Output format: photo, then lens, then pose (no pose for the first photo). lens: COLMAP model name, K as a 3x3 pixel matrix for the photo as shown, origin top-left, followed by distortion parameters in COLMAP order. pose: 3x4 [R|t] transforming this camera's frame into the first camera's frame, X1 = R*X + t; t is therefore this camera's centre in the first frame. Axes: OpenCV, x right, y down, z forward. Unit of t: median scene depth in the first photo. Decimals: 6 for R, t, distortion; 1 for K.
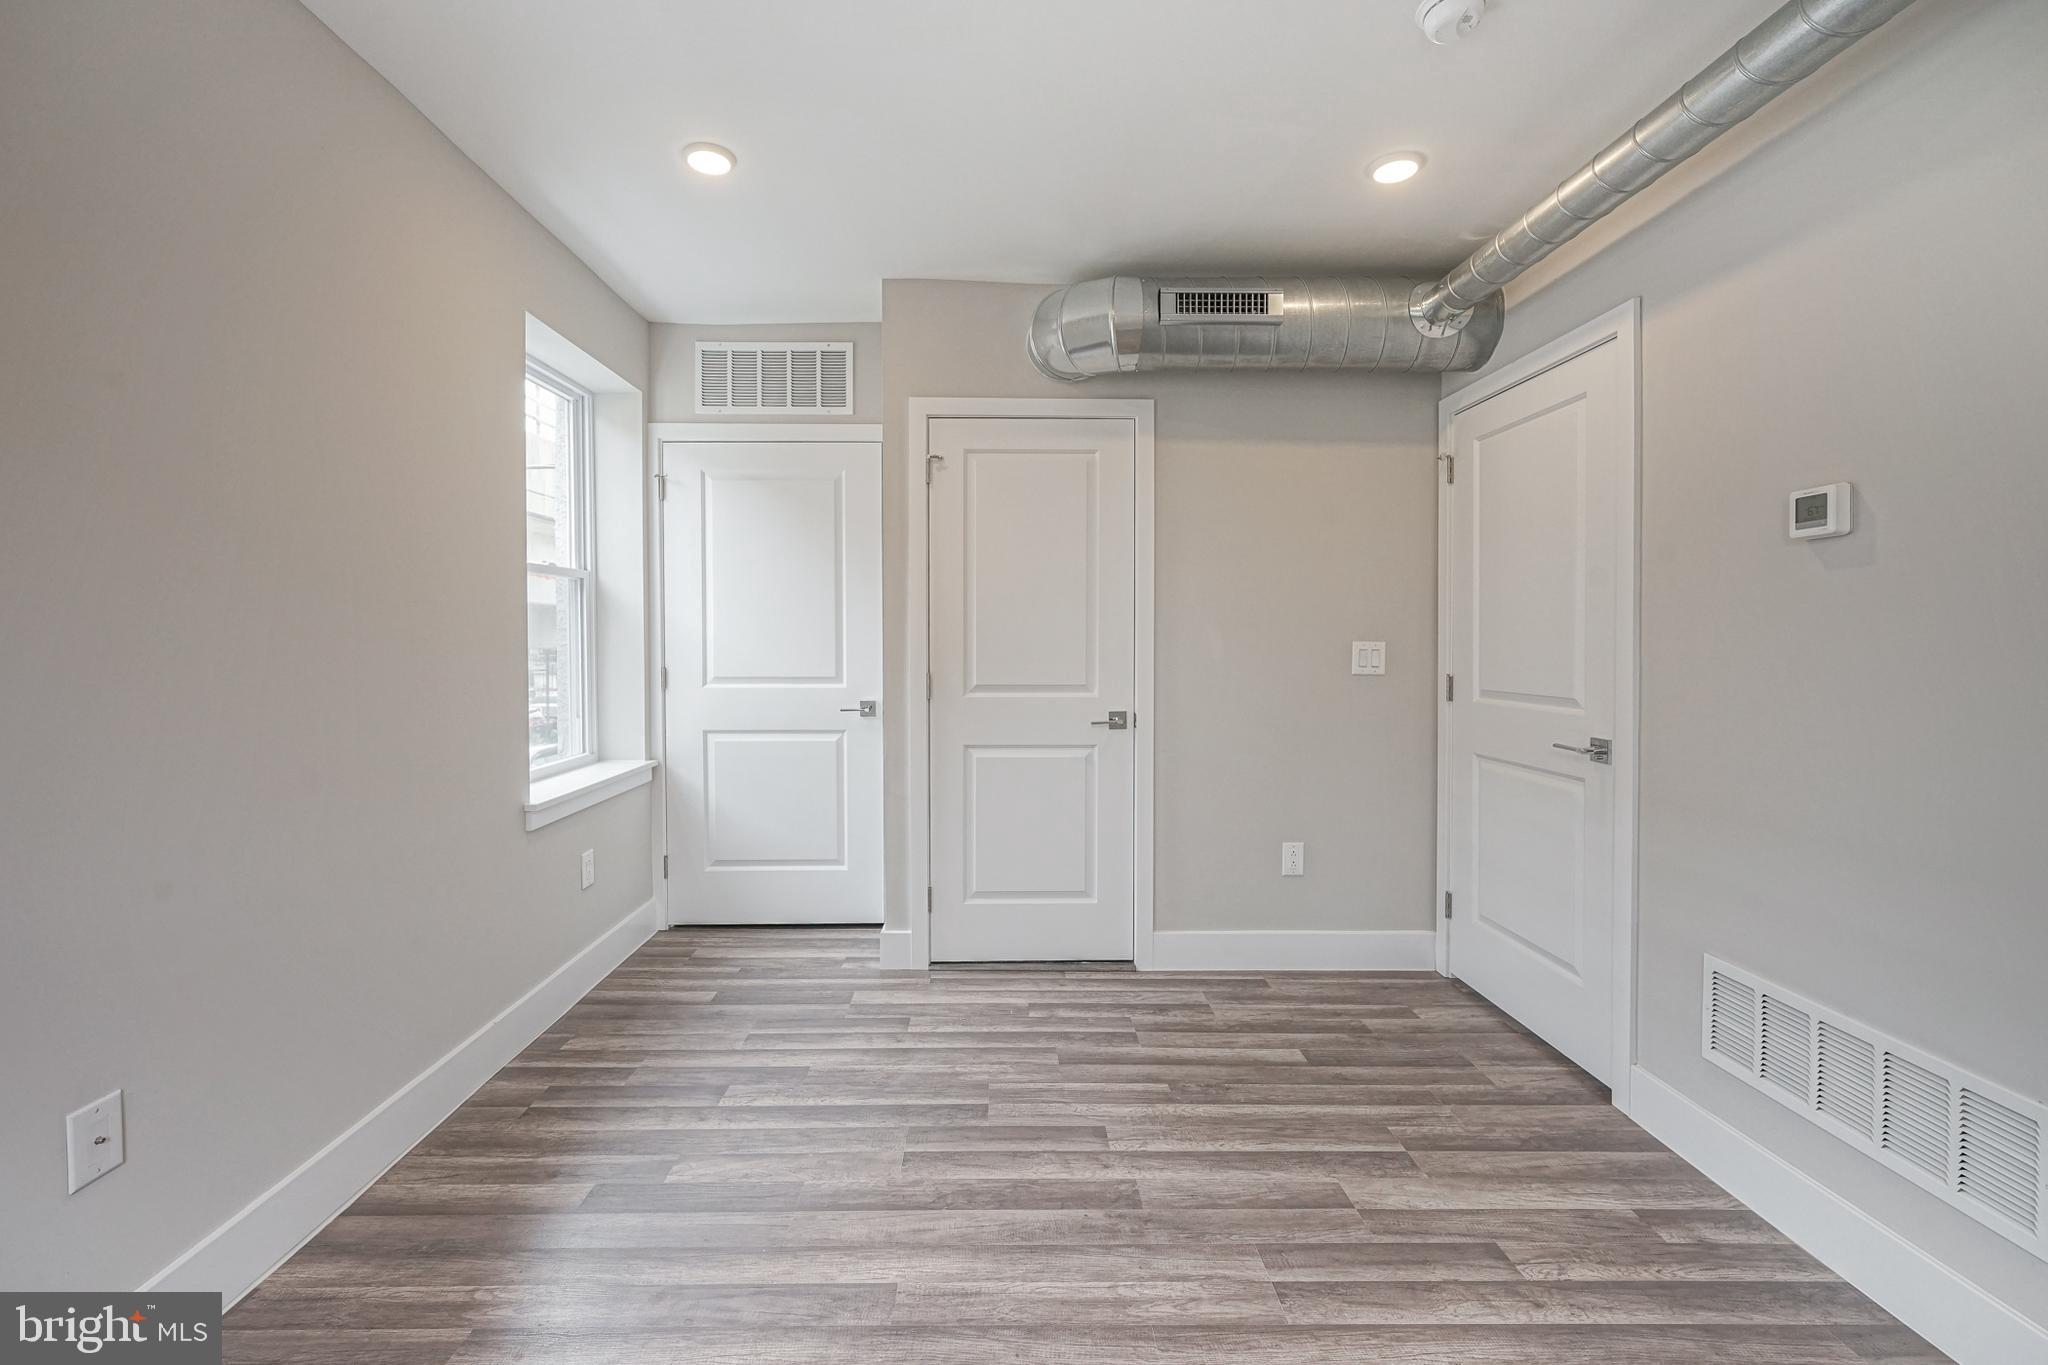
lens RADIAL K [[823.6, 0, 1021.3], [0, 823.6, 672.5], [0, 0, 1]] dist [0.000943, 0.000141]
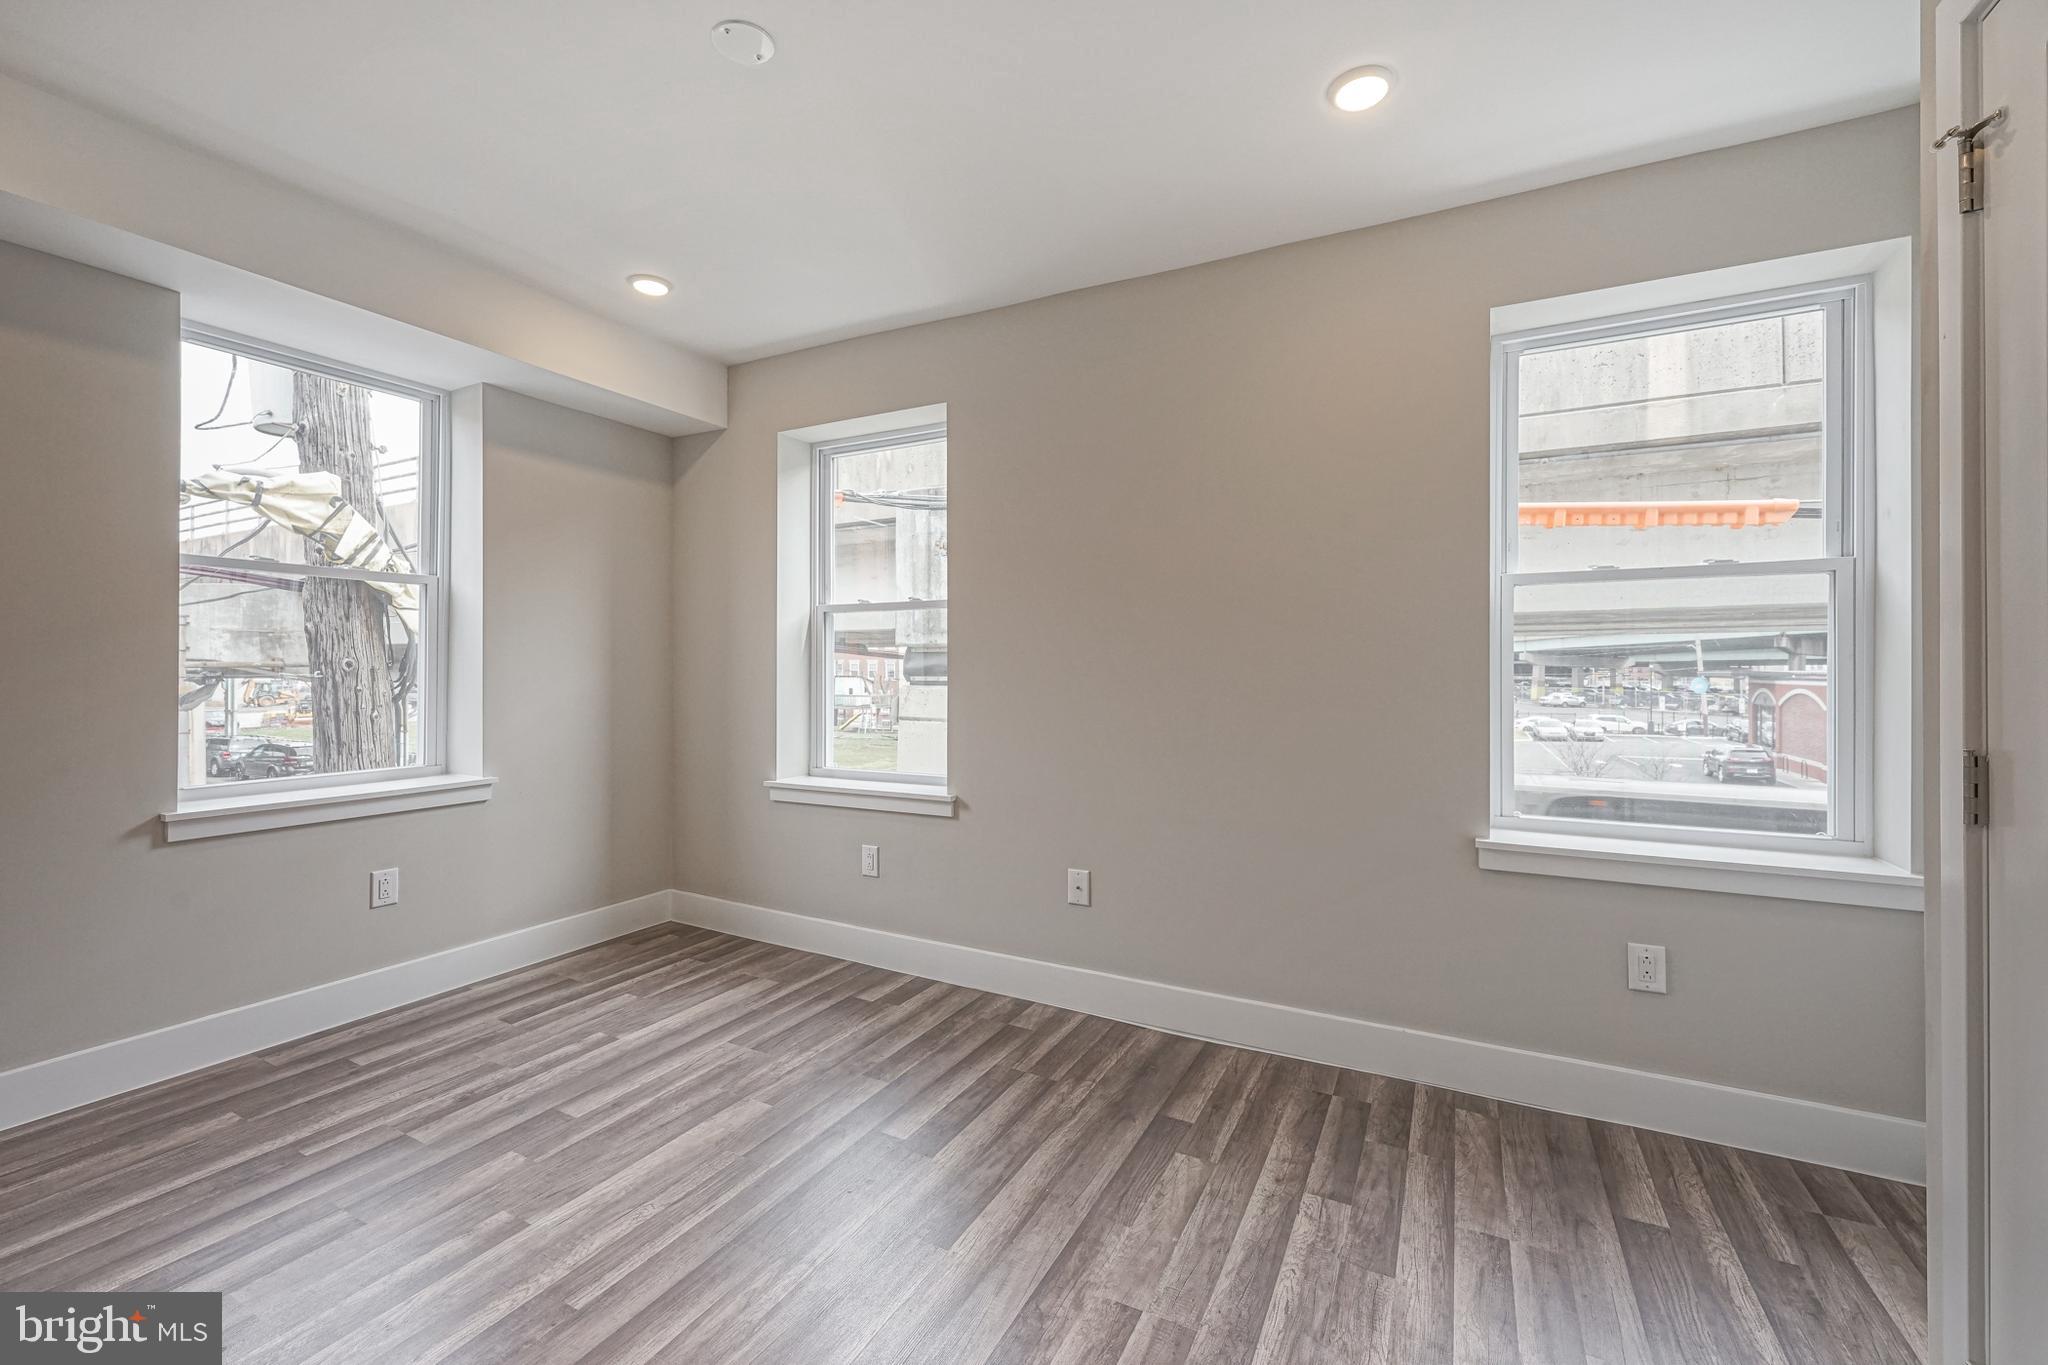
lens RADIAL K [[823.6, 0, 1021.3], [0, 823.6, 672.5], [0, 0, 1]] dist [0.000943, 0.000141]
pose [[-0.488668, -0.000706, -0.872470, 0.532810], [-0.032079, 0.999338, 0.017159, -0.034396], [0.871880, 0.036374, -0.488367, 1.112797]]
